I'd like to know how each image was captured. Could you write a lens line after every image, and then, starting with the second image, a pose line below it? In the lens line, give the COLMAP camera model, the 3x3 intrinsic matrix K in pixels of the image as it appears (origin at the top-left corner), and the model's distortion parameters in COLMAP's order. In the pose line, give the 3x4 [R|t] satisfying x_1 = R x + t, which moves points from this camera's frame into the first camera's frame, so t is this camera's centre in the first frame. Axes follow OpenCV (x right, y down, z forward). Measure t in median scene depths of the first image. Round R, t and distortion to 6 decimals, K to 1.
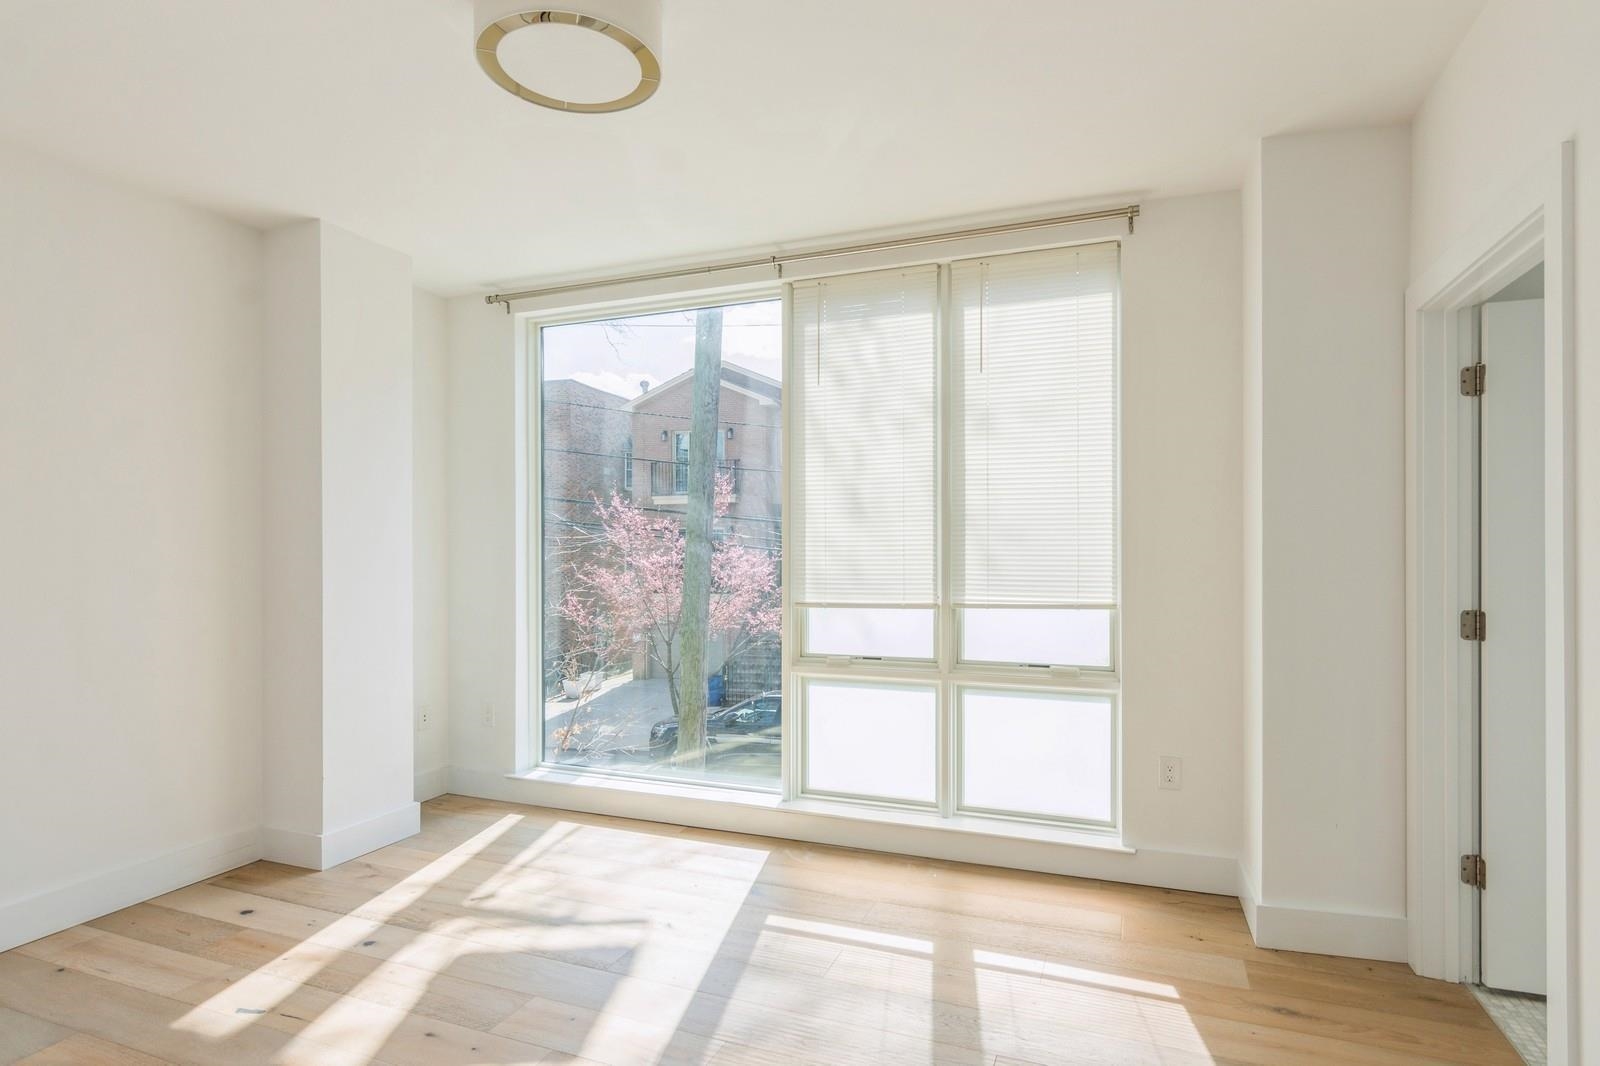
lens RADIAL K [[846.2, 0, 811.0], [0, 846.2, 532.8], [0, 0, 1]] dist [0.000024, -0.000406]
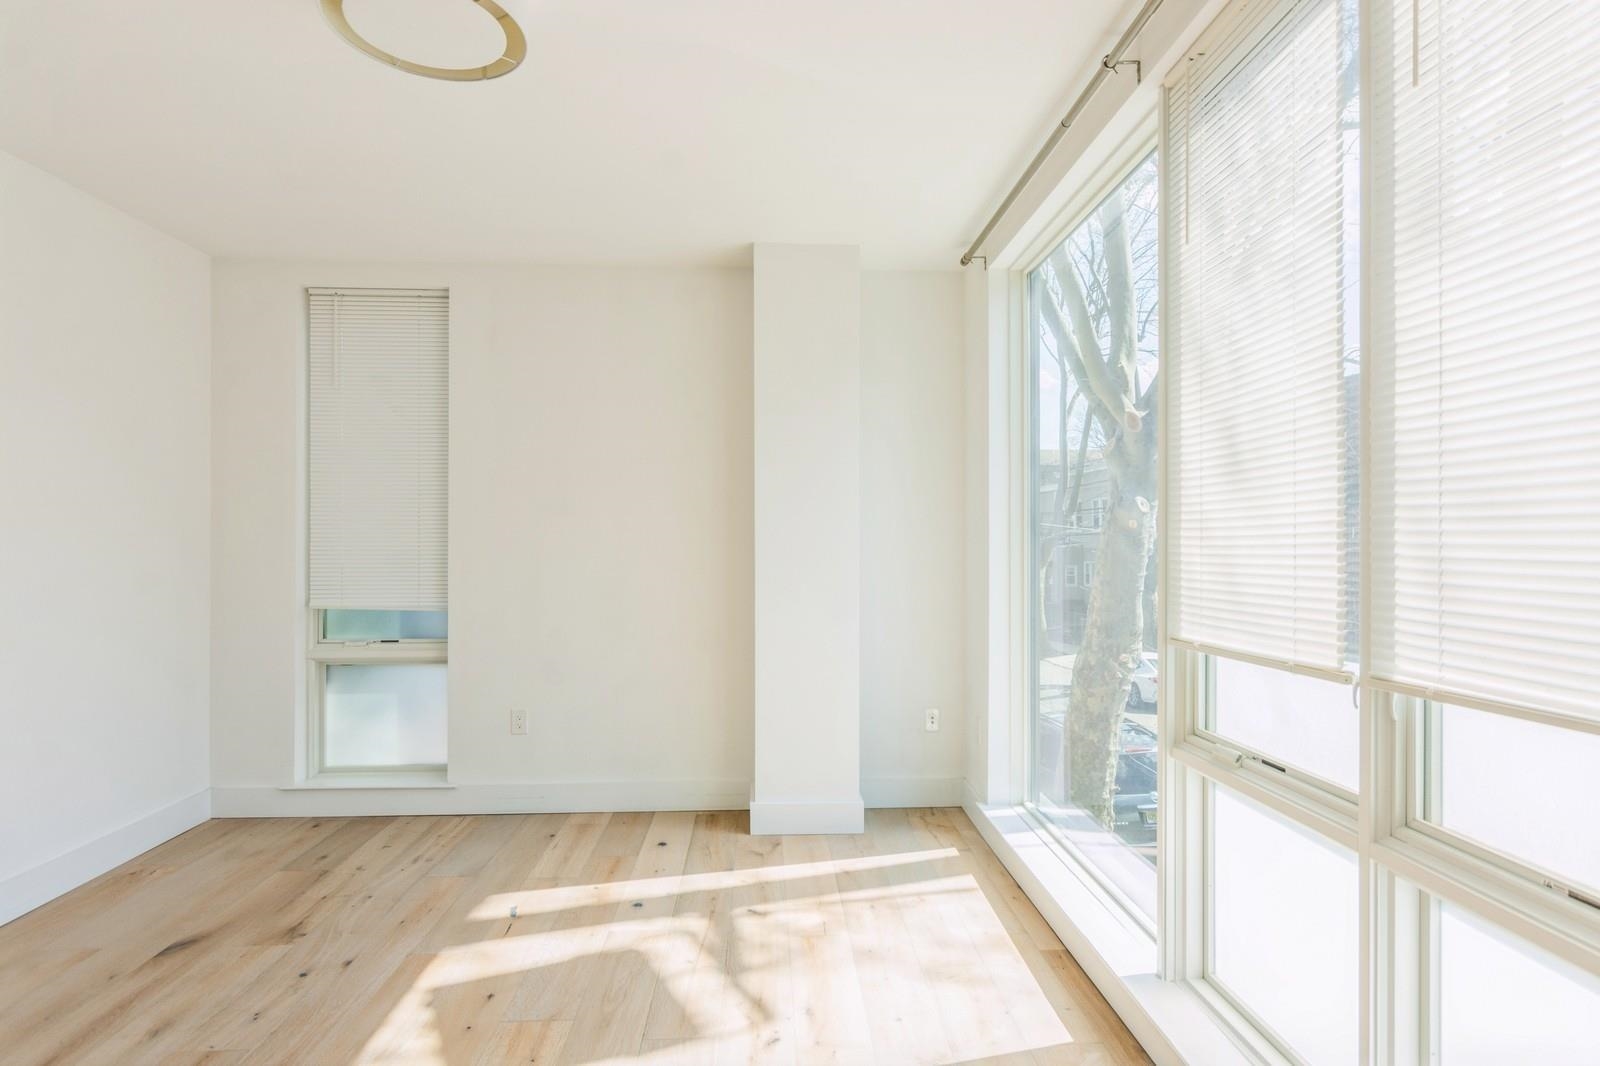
lens RADIAL K [[846.2, 0, 797.8], [0, 846.2, 540.7], [0, 0, 1]] dist [0.000024, -0.000406]
pose [[0.412018, -0.002124, -0.911173, 0.463123], [0.015113, 0.999876, 0.004504, 0.012525], [0.911051, -0.015626, 0.411998, 0.620637]]
